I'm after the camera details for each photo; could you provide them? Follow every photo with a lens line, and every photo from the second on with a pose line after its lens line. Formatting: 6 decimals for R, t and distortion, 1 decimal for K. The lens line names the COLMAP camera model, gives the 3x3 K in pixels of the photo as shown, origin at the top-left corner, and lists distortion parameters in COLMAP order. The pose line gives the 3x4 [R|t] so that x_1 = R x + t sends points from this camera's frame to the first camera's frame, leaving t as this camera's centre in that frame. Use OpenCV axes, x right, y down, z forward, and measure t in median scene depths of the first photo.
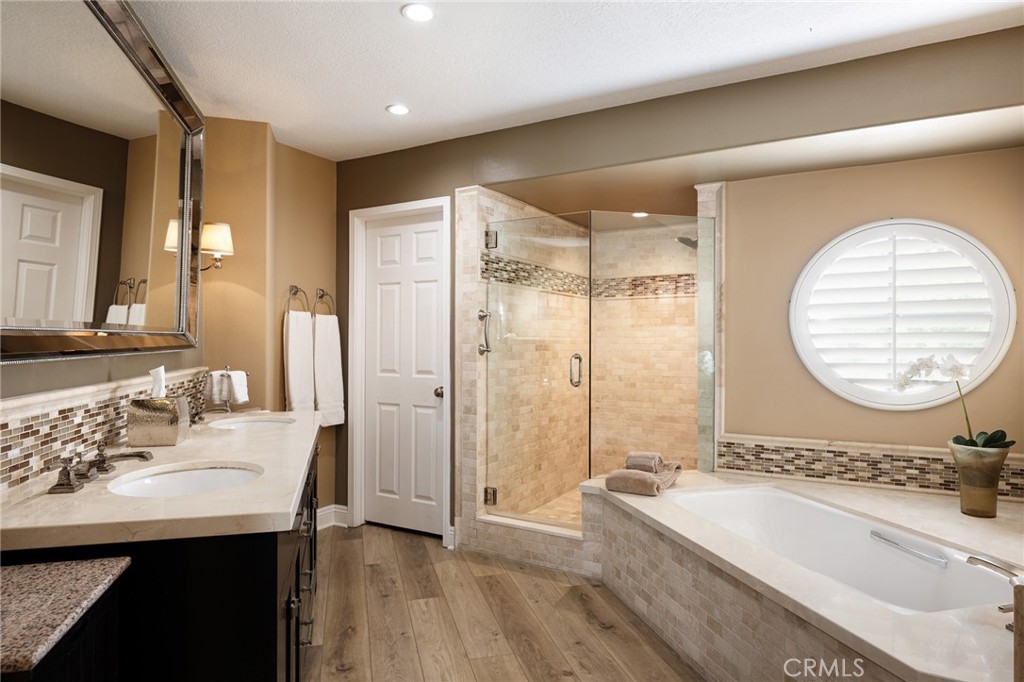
lens RADIAL K [[611.3, 0, 512.7], [0, 611.3, 344.4], [0, 0, 1]] dist [-0.000933, 0.000140]
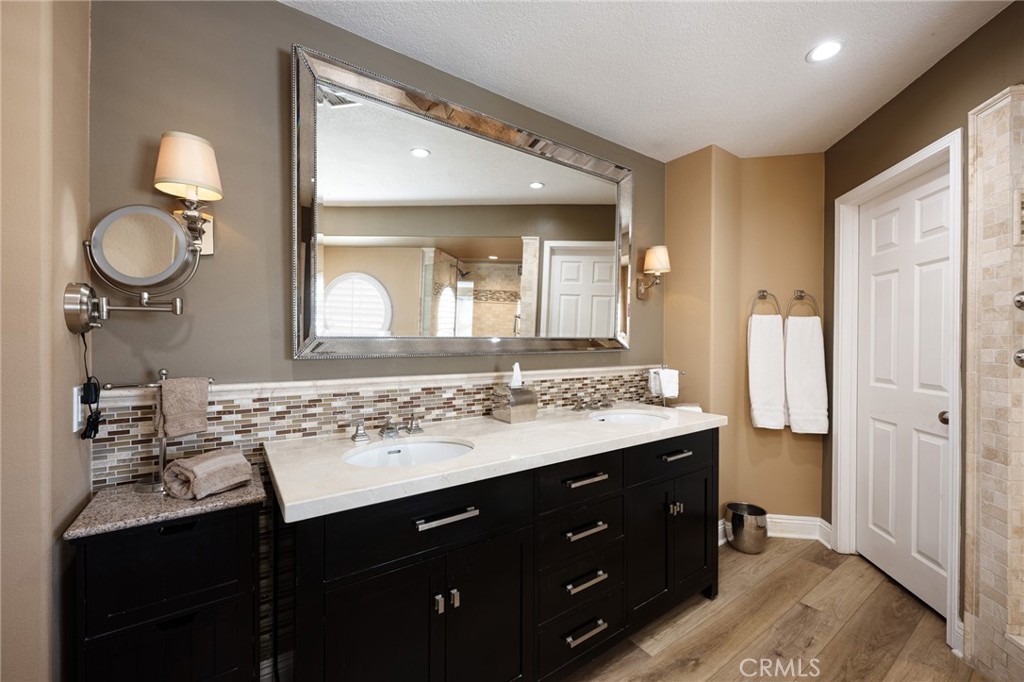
lens RADIAL K [[403.5, 0, 513.5], [0, 403.5, 344.4], [0, 0, 1]] dist [0.000293, -0.000337]
pose [[0.338111, 0.001027, -0.941106, 0.146993], [-0.003719, 0.999993, -0.000245, -0.002945], [0.941099, 0.003583, 0.338113, 0.386838]]
